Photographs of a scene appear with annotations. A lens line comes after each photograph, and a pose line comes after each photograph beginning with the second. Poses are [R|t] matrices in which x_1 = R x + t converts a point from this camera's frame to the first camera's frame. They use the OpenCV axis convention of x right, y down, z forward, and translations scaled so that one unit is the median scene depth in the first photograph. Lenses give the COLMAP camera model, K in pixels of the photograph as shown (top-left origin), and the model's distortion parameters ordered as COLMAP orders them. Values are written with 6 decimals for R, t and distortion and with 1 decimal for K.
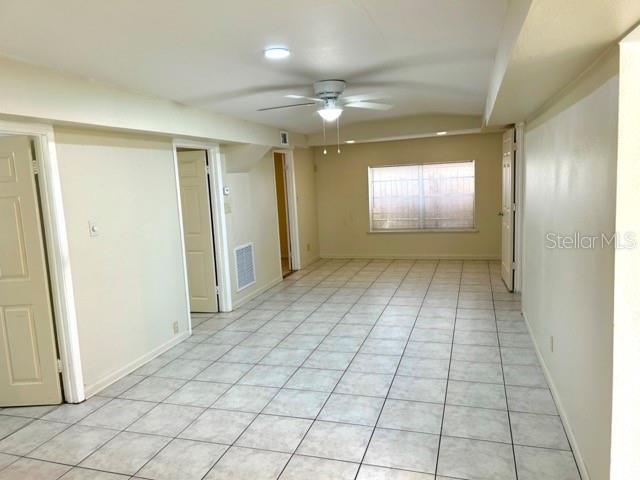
lens RADIAL K [[483.7, 0, 311.5], [0, 483.7, 238.0], [0, 0, 1]] dist [0.049330, -0.054487]
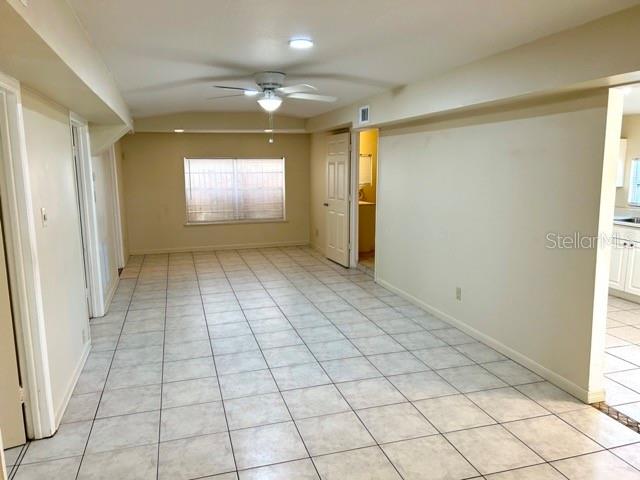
lens RADIAL K [[483.7, 0, 316.3], [0, 483.7, 241.2], [0, 0, 1]] dist [0.049330, -0.054487]
pose [[0.823546, -0.048628, 0.565161, -0.478531], [0.041648, 0.998813, 0.025252, 0.015589], [-0.565718, 0.002742, 0.824594, 0.083767]]
